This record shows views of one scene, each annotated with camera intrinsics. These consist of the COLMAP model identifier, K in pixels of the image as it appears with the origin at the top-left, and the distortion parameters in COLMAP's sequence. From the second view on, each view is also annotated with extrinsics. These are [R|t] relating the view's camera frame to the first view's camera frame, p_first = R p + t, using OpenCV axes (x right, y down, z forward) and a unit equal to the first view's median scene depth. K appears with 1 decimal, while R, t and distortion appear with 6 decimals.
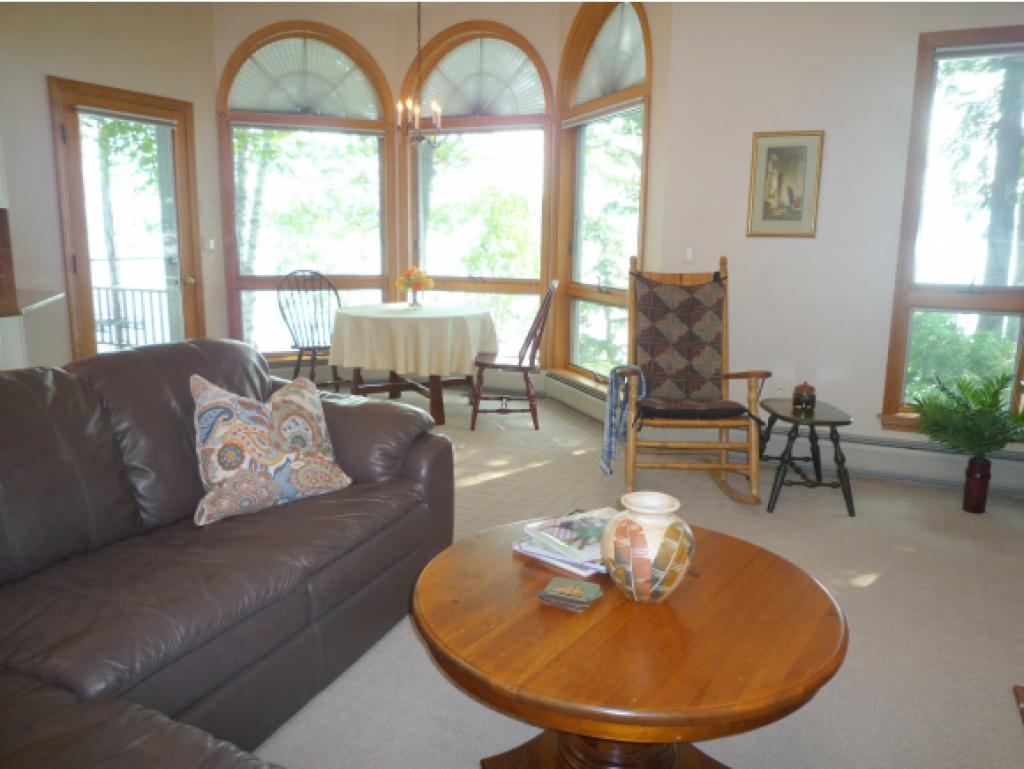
lens RADIAL K [[775.7, 0, 512.0], [0, 775.7, 384.5], [0, 0, 1]] dist [-0.026259, 0.002794]
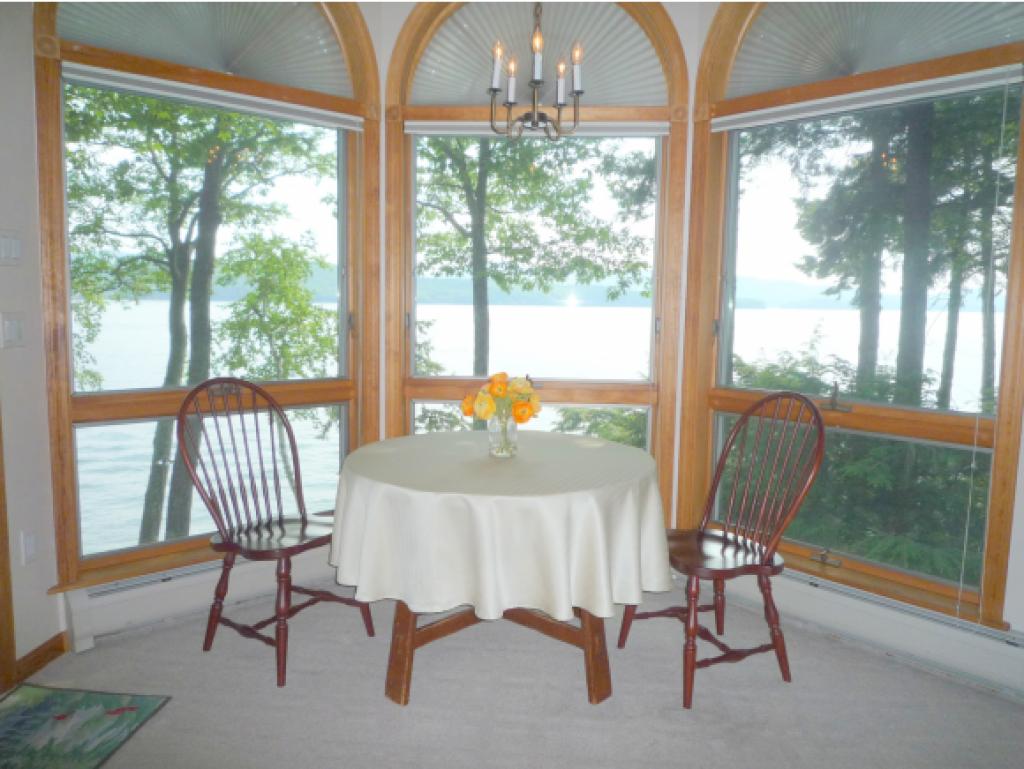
lens RADIAL K [[775.7, 0, 512.0], [0, 775.7, 384.5], [0, 0, 1]] dist [-0.026259, 0.002794]
pose [[0.940783, -0.032733, 0.337424, -0.255552], [0.058868, 0.995980, -0.067514, -0.096522], [-0.333858, 0.083379, 0.938928, 0.460727]]
